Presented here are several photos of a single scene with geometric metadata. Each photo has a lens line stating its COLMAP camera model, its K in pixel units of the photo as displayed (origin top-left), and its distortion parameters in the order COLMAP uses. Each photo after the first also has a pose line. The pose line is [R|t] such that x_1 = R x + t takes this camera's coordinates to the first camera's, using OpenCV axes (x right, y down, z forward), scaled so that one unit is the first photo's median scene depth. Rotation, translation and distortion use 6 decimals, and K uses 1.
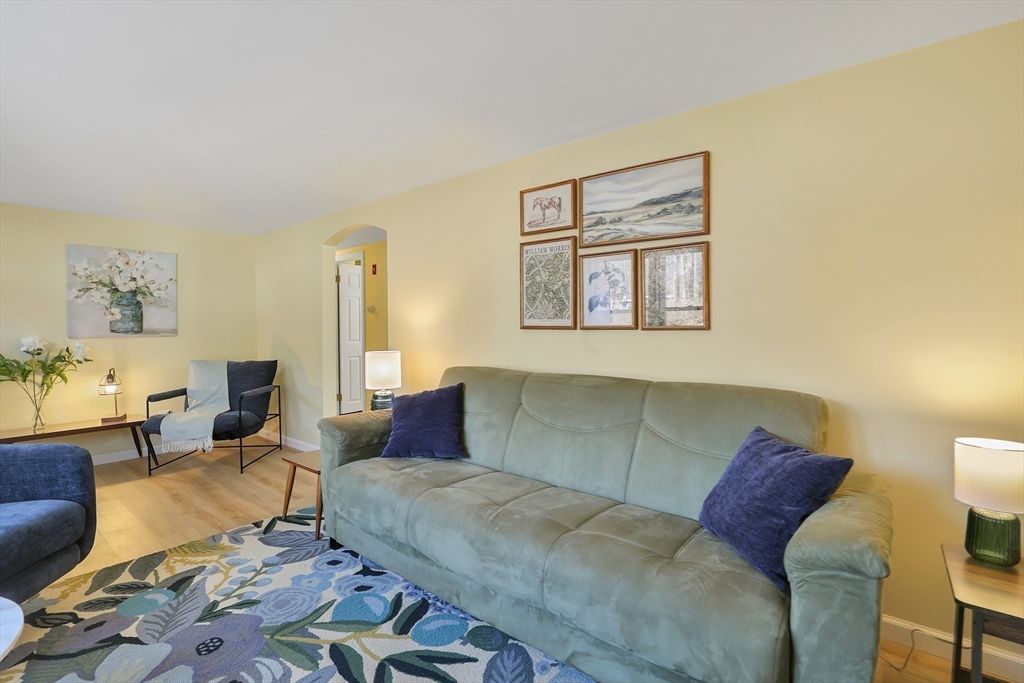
lens RADIAL K [[468.3, 0, 509.8], [0, 468.3, 343.1], [0, 0, 1]] dist [-0.036564, 0.007106]
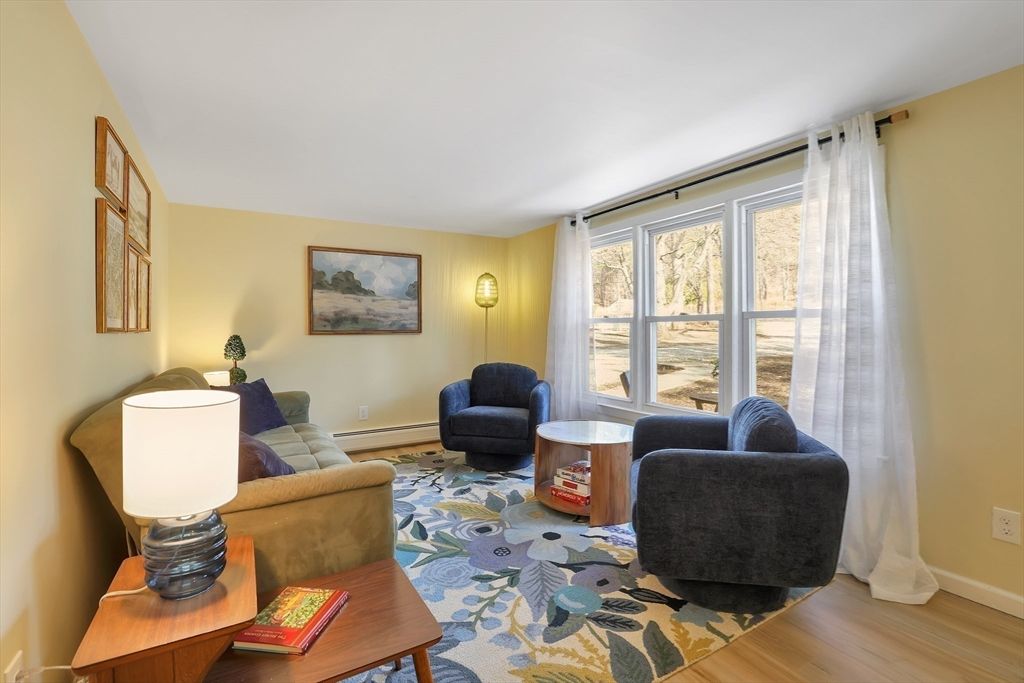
lens RADIAL K [[468.3, 0, 510.9], [0, 468.3, 333.7], [0, 0, 1]] dist [-0.036564, 0.007106]
pose [[-0.938423, 0.002039, 0.345482, -0.924976], [0.019019, 0.998771, 0.045764, -0.057790], [-0.344964, 0.049517, -0.937309, 1.802844]]
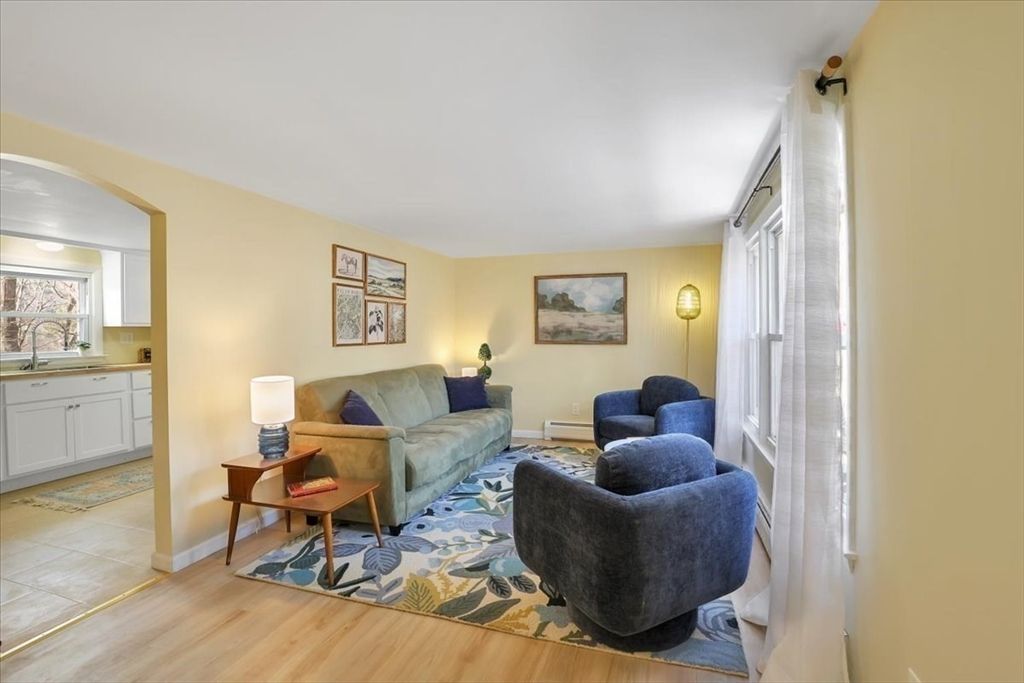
lens RADIAL K [[468.3, 0, 515.6], [0, 468.3, 336.7], [0, 0, 1]] dist [-0.036564, 0.007106]
pose [[-0.360596, -0.010453, 0.932663, -1.828381], [0.040479, 0.998820, 0.026845, -0.093607], [-0.931843, 0.047434, -0.359748, 1.288835]]
